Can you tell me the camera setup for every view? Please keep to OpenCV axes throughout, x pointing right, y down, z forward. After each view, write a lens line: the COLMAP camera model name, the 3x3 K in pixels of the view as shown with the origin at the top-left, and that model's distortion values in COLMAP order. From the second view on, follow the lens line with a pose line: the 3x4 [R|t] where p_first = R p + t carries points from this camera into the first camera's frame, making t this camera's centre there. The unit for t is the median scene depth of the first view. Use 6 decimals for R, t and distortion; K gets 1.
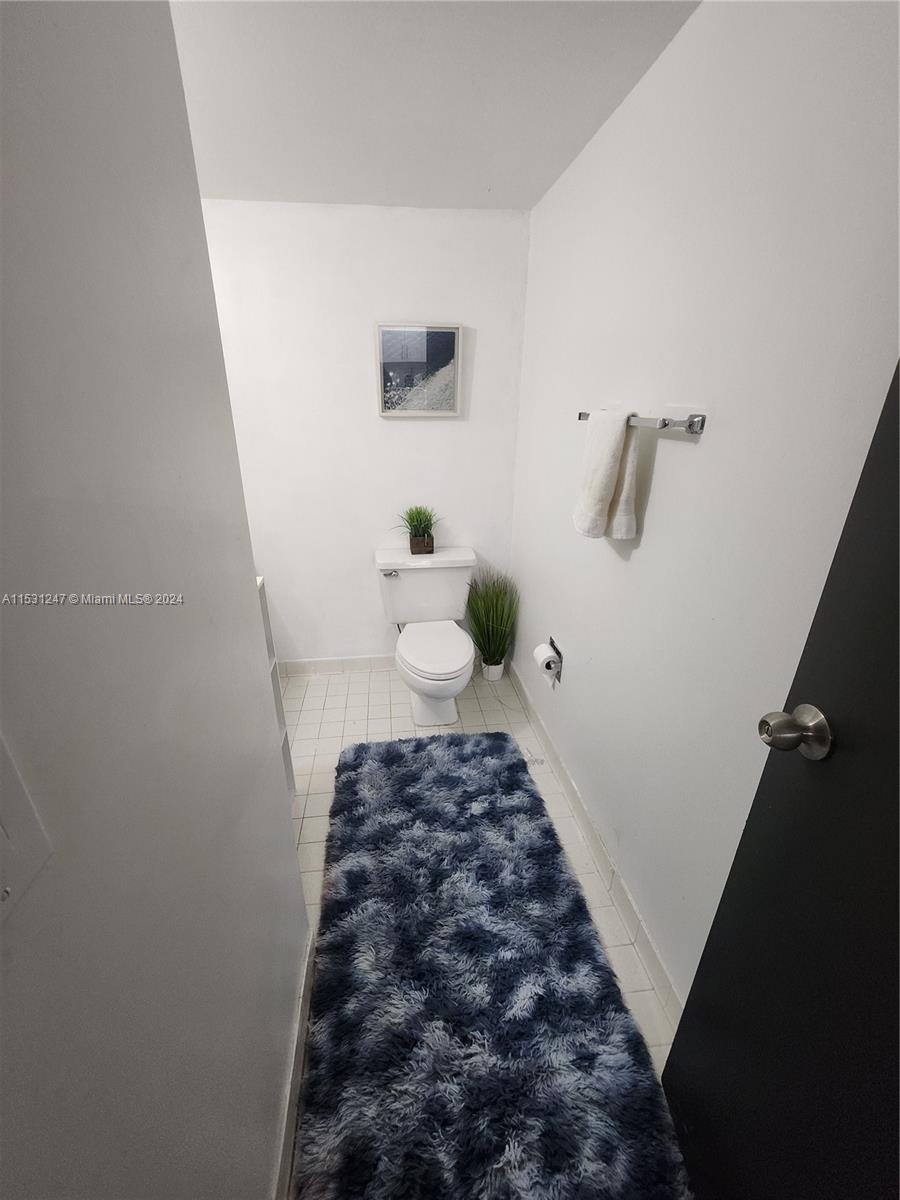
lens RADIAL K [[470.3, 0, 444.6], [0, 470.3, 598.1], [0, 0, 1]] dist [-0.001363, 0.003449]
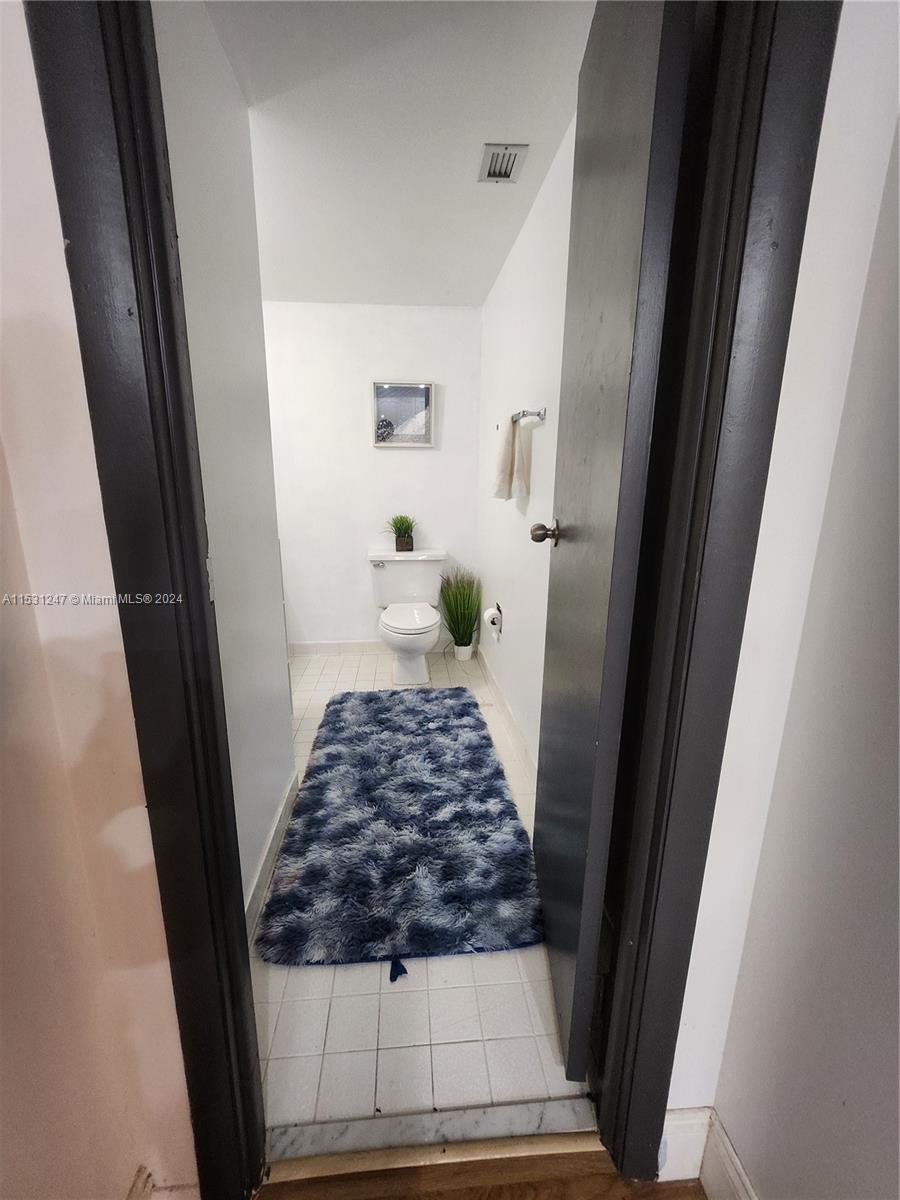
lens RADIAL K [[470.3, 0, 445.1], [0, 470.3, 600.9], [0, 0, 1]] dist [-0.001363, 0.003449]
pose [[0.999389, 0.009223, -0.033705, 0.152358], [-0.014179, 0.988600, -0.149894, 0.326262], [0.031939, 0.150280, 0.988127, -0.331825]]
